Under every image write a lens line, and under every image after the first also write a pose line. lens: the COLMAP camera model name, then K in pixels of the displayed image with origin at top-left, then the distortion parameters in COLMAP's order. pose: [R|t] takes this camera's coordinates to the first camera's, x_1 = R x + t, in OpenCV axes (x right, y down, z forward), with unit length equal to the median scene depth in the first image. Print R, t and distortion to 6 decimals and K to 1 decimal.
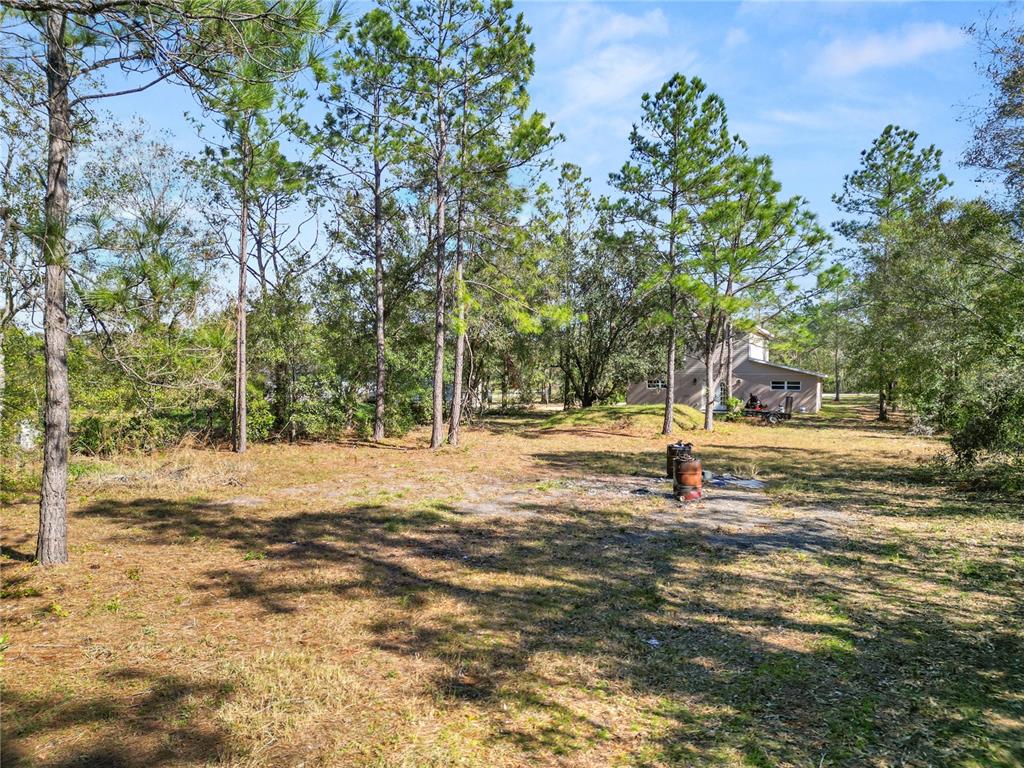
lens RADIAL K [[717.2, 0, 516.4], [0, 717.2, 379.7], [0, 0, 1]] dist [0.070535, -0.003955]
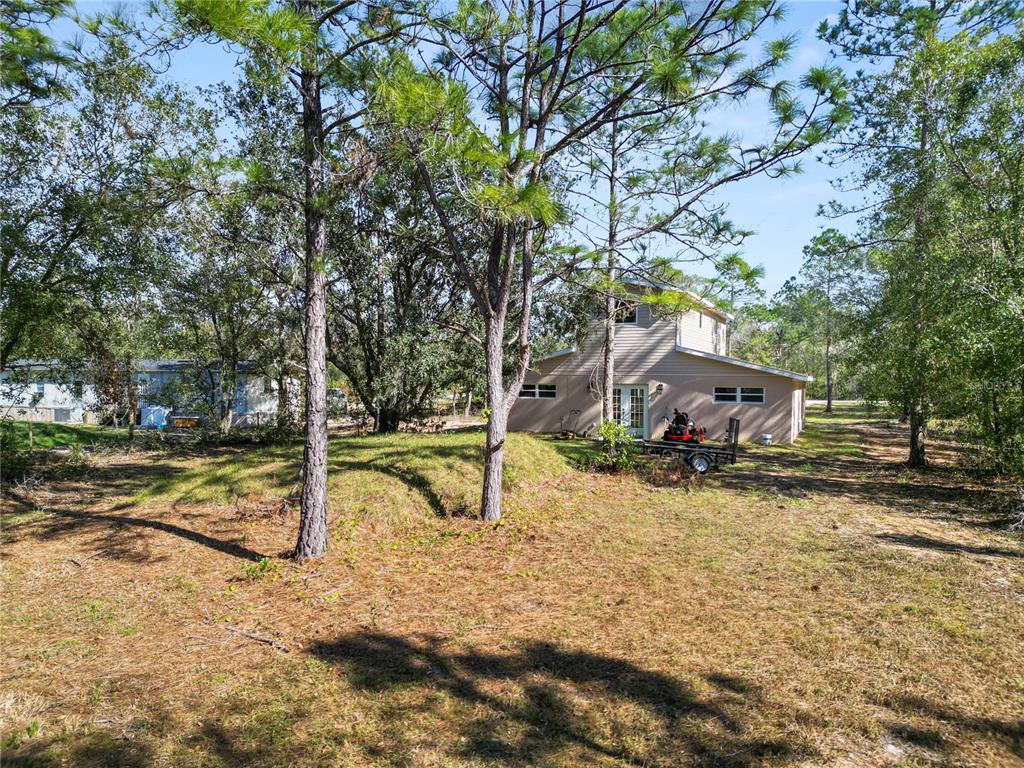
lens RADIAL K [[717.2, 0, 516.4], [0, 717.2, 379.7], [0, 0, 1]] dist [0.070535, -0.003955]
pose [[0.999962, 0.002097, 0.008422, 0.219931], [-0.002078, 0.999995, -0.002259, -0.002769], [-0.008427, 0.002242, 0.999962, 0.493846]]
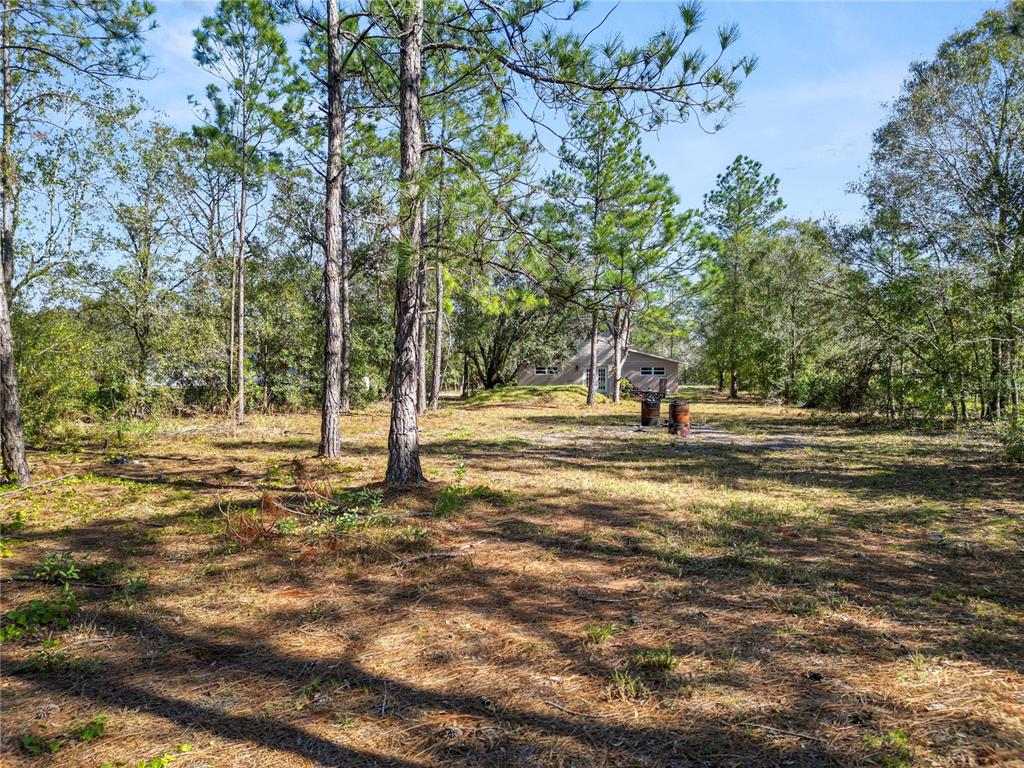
lens RADIAL K [[712.2, 0, 512.0], [0, 712.2, 384.0], [0, 0, 1]] dist [0.094434, -0.000609]
pose [[0.972018, -0.000963, 0.234906, -0.138314], [-0.000677, 0.999976, 0.006898, 0.023843], [-0.234907, -0.006864, 0.971994, -0.077590]]
